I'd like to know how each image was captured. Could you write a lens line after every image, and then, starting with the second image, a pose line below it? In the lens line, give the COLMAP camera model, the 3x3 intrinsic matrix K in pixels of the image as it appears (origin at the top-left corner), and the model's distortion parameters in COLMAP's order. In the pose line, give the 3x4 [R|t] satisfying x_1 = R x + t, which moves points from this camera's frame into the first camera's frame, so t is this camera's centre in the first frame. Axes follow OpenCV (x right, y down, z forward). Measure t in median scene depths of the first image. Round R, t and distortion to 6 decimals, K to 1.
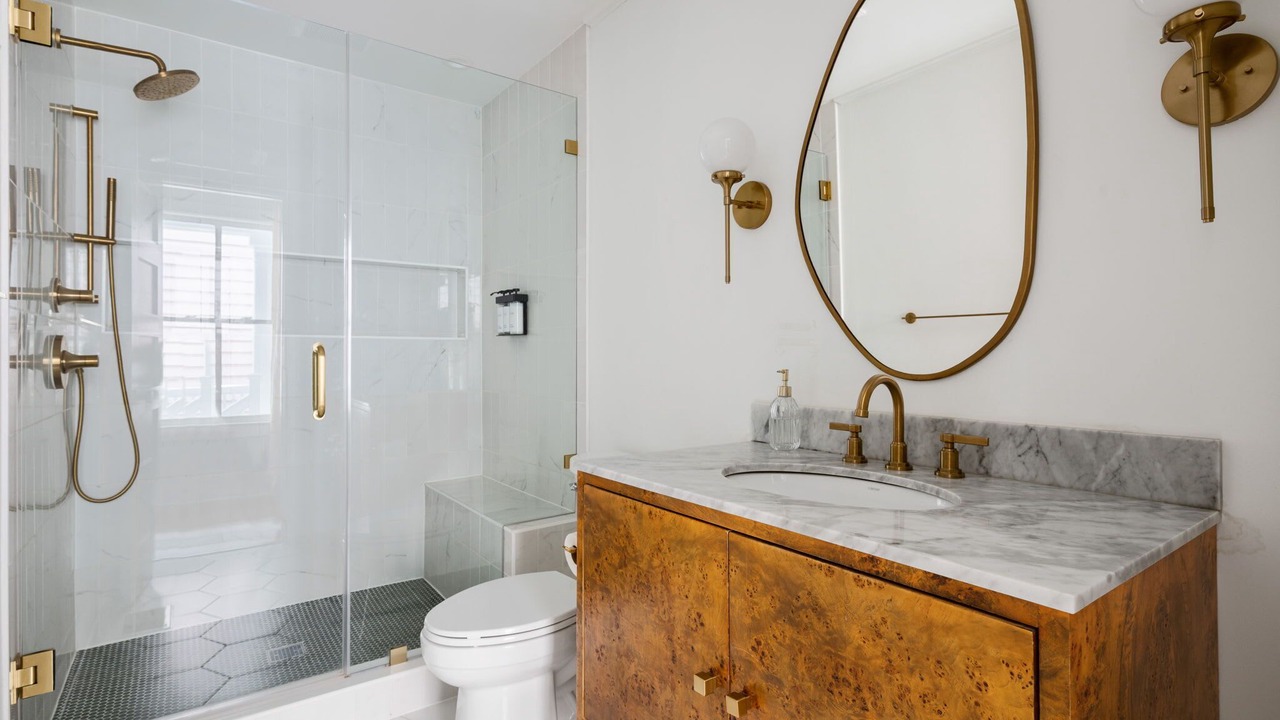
lens RADIAL K [[612.1, 0, 638.7], [0, 612.1, 359.0], [0, 0, 1]] dist [-0.002932, -0.000021]
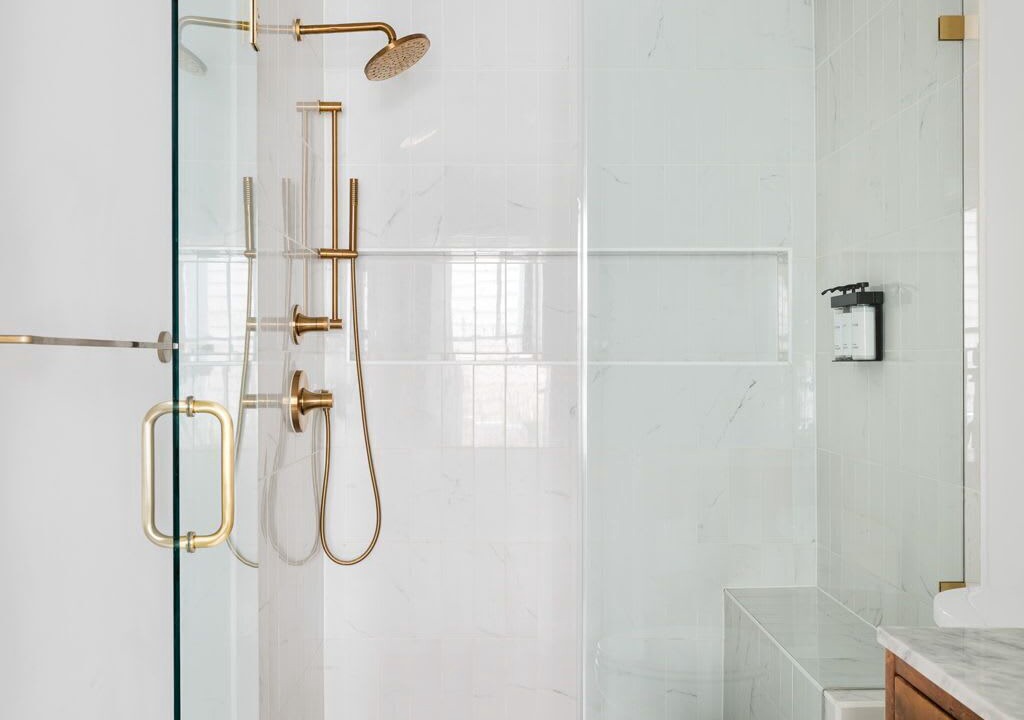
lens RADIAL K [[955.2, 0, 511.4], [0, 955.2, 357.8], [0, 0, 1]] dist [-0.016730, 0.000000]
pose [[0.808181, -0.002548, -0.588929, 0.080299], [-0.003225, 0.999957, -0.008751, -0.040567], [0.588926, 0.008972, 0.808137, 0.074780]]
